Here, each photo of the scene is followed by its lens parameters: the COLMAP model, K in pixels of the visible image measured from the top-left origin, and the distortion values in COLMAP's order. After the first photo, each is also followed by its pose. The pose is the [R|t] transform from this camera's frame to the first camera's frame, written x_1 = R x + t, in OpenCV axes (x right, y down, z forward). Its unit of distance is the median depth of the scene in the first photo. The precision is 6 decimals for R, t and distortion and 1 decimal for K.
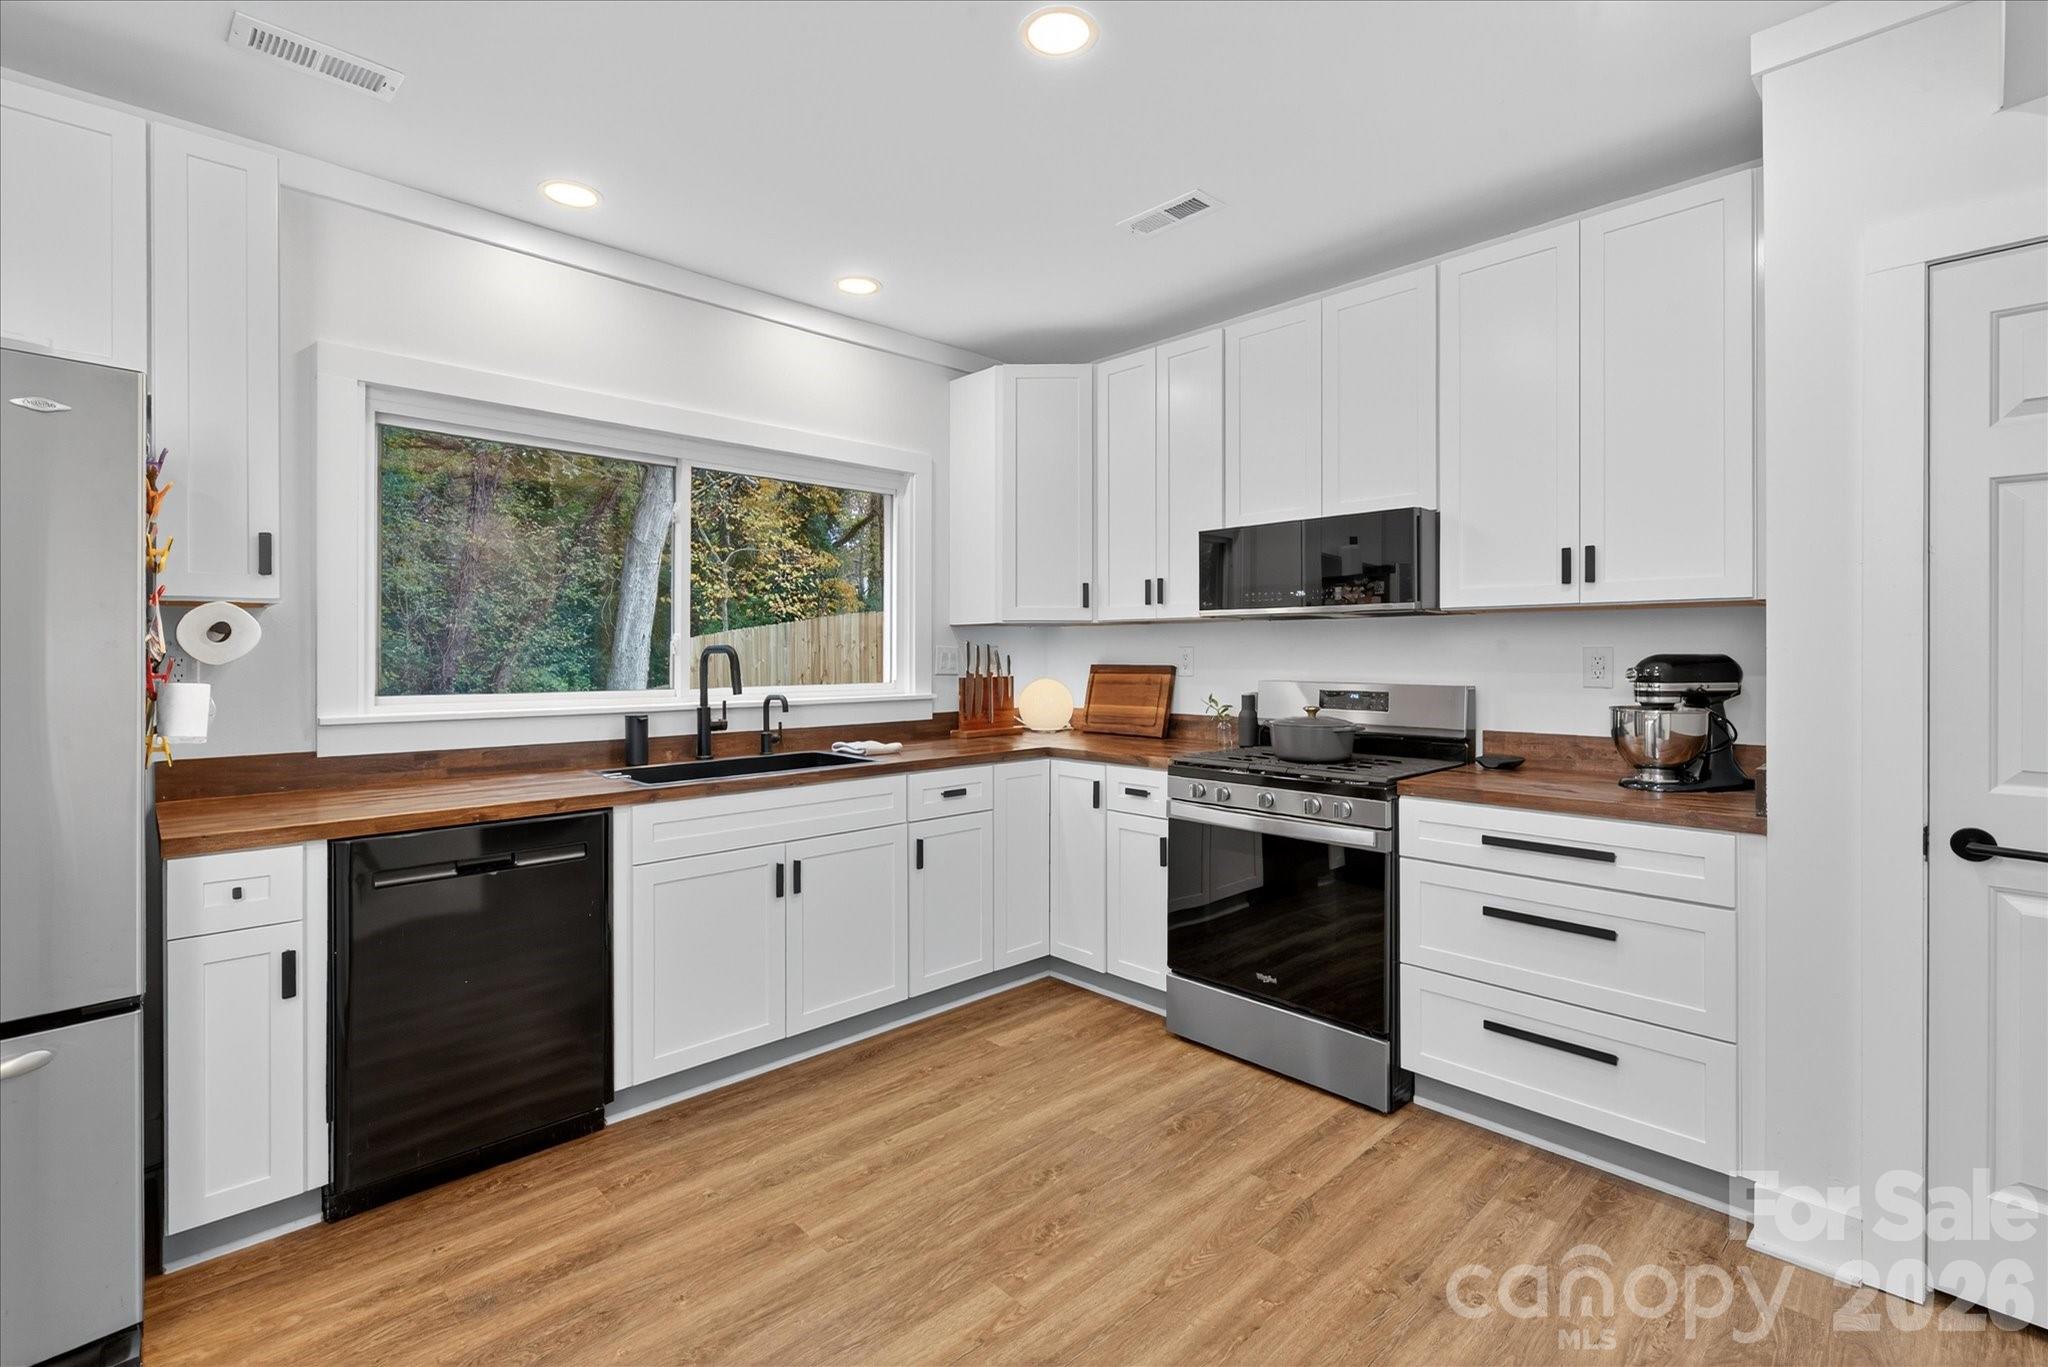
lens RADIAL K [[932.9, 0, 1029.2], [0, 932.9, 665.3], [0, 0, 1]] dist [0.001849, -0.000278]
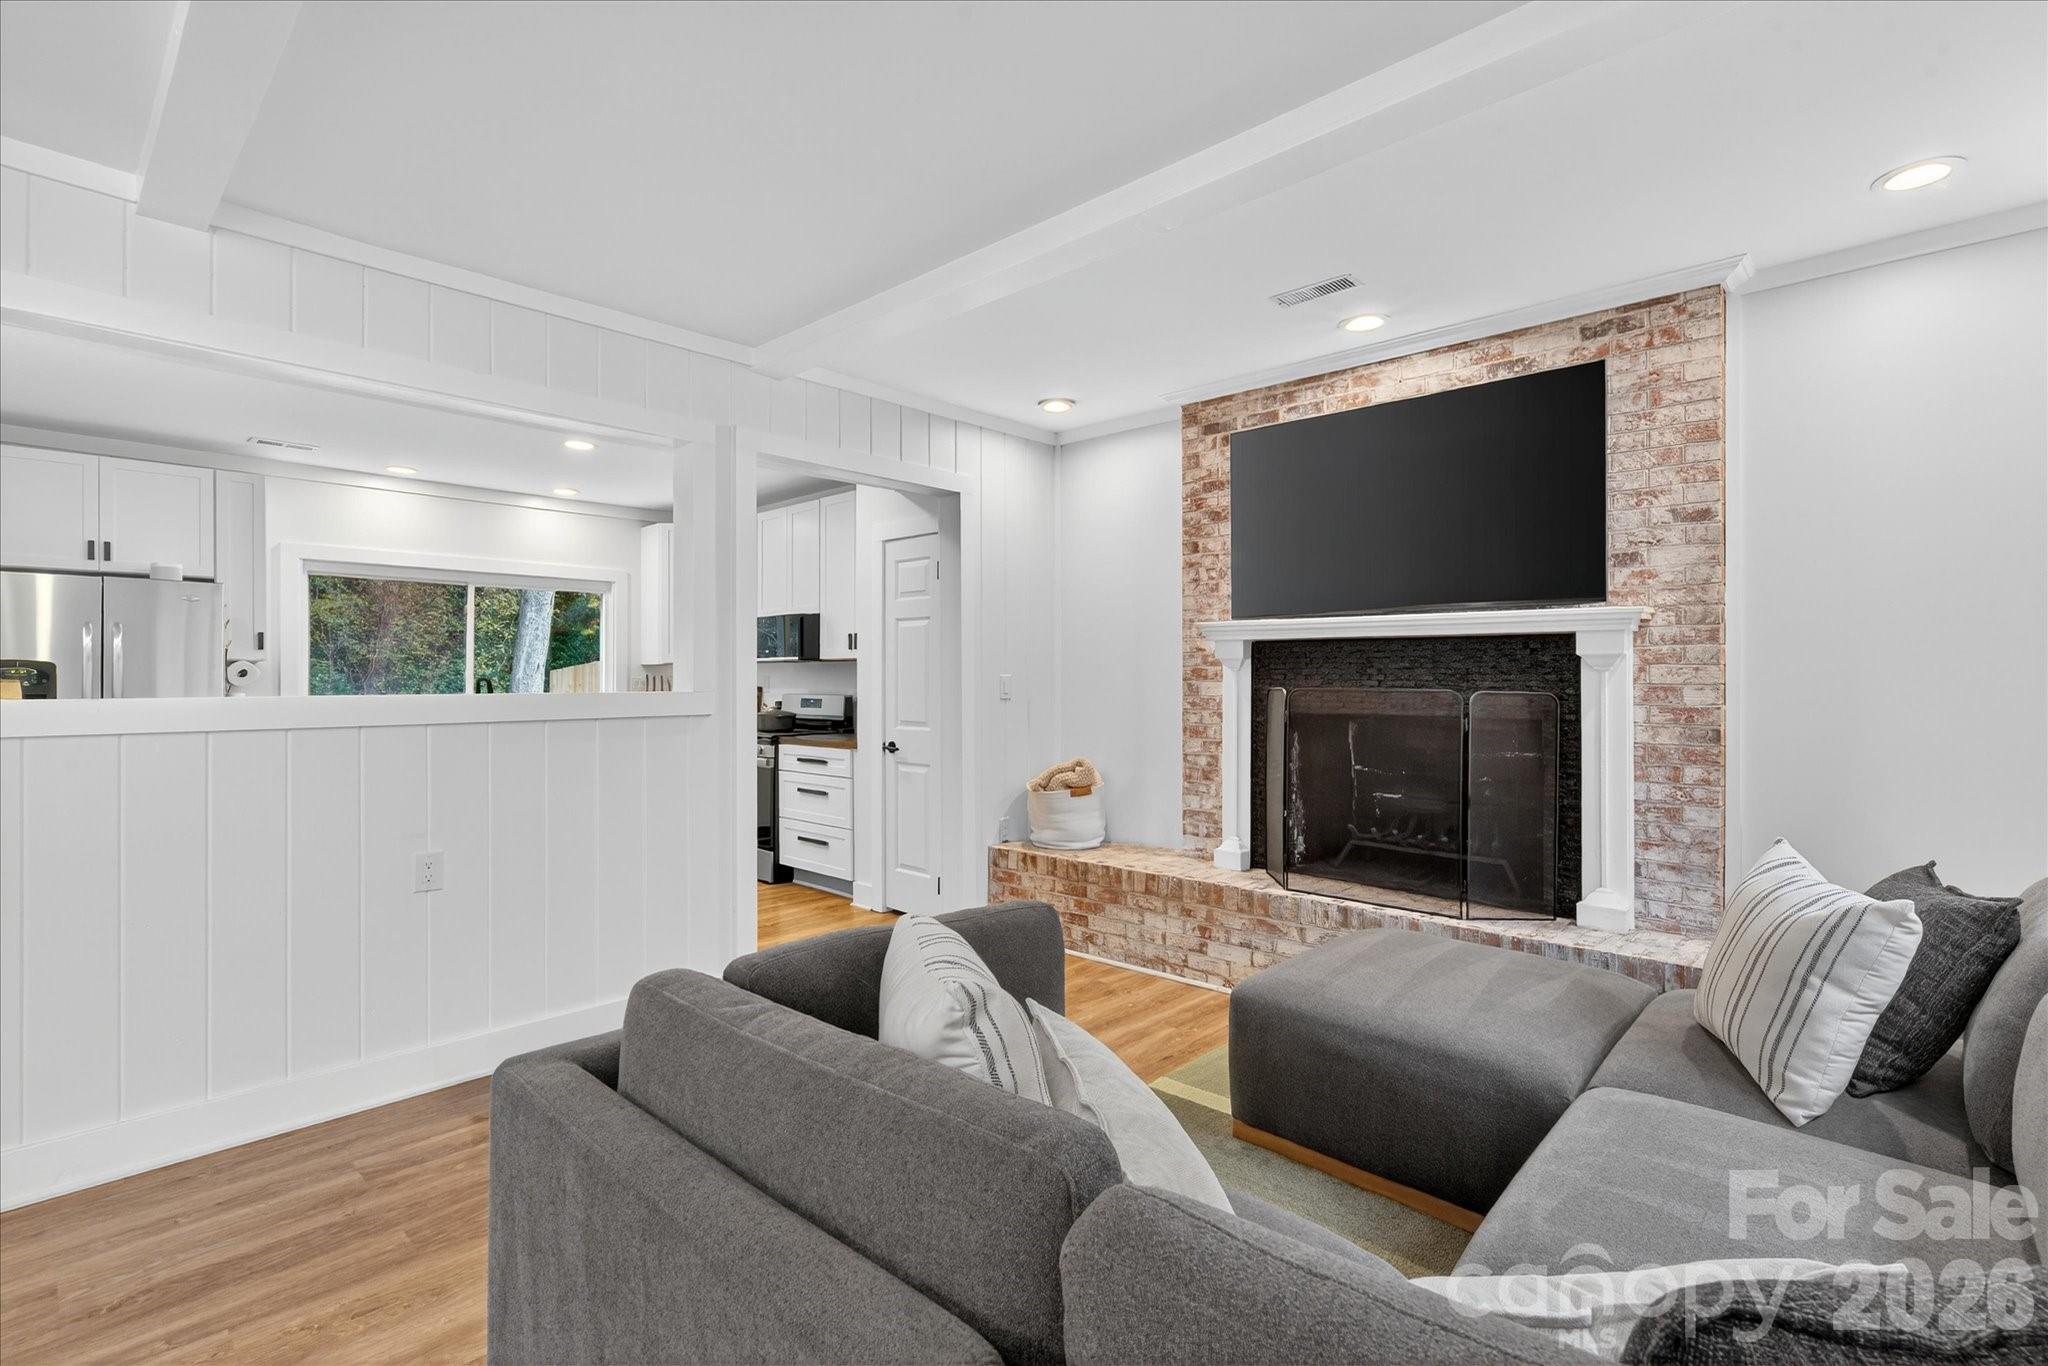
lens RADIAL K [[921.9, 0, 1024.0], [0, 921.9, 683.0], [0, 0, 1]] dist [-0.000491, 0.000009]
pose [[0.998417, -0.003783, 0.056122, 0.729905], [0.004202, 0.999964, -0.007336, 0.010652], [-0.056093, 0.007560, 0.998397, -1.066490]]
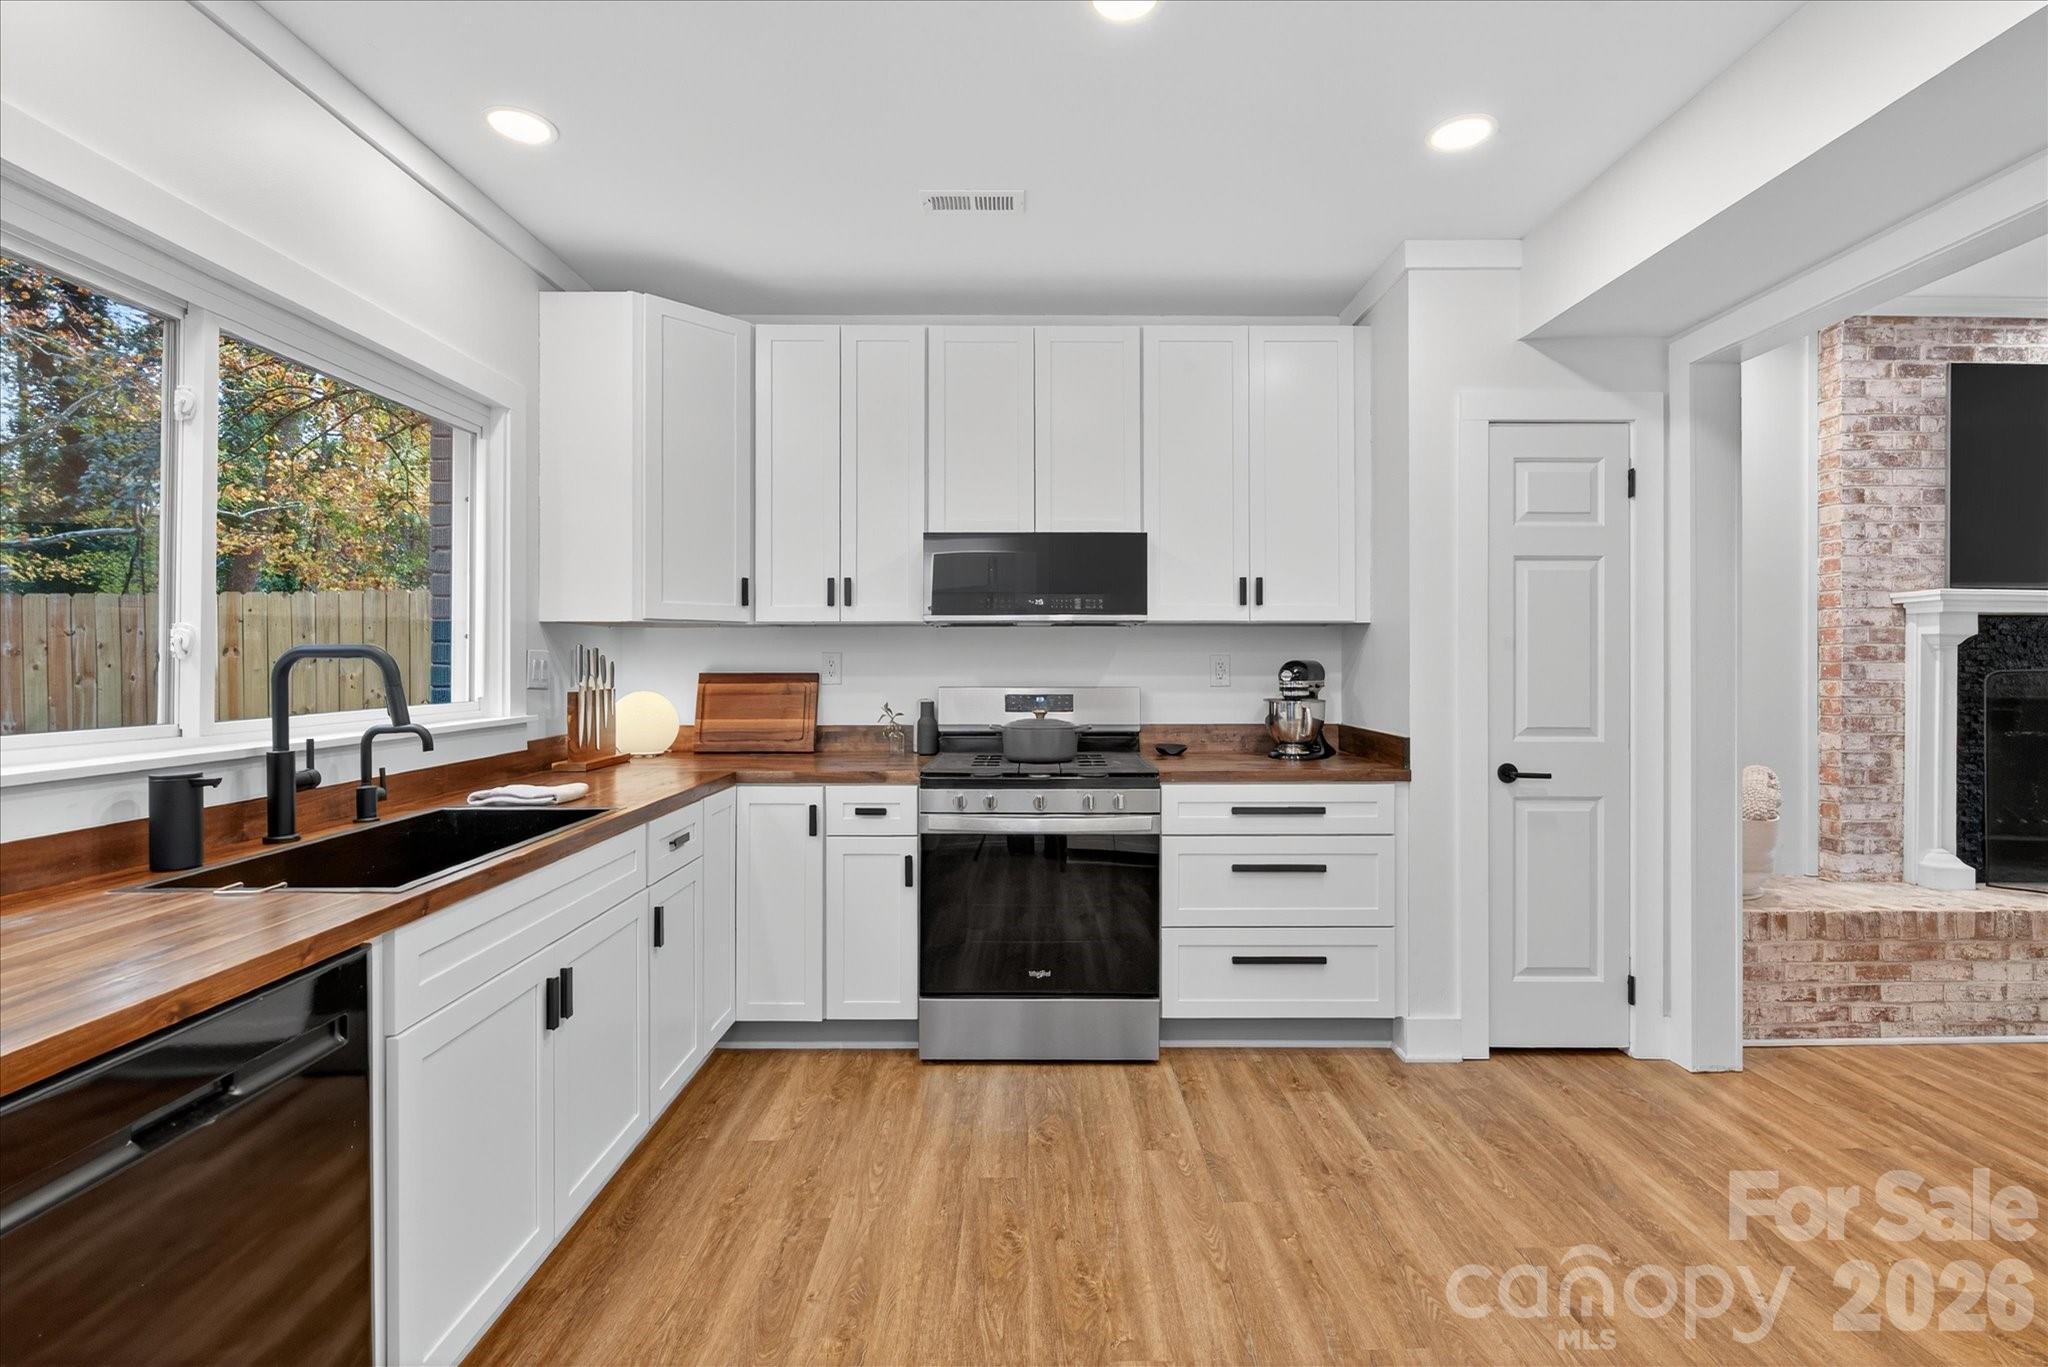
lens RADIAL K [[925.7, 0, 1030.3], [0, 925.7, 671.5], [0, 0, 1]] dist [0.000631, 0.000149]
pose [[0.688929, -0.007392, 0.724791, -0.455585], [0.009169, 0.999957, 0.001483, -0.000764], [-0.724771, 0.005624, 0.688967, 0.275751]]
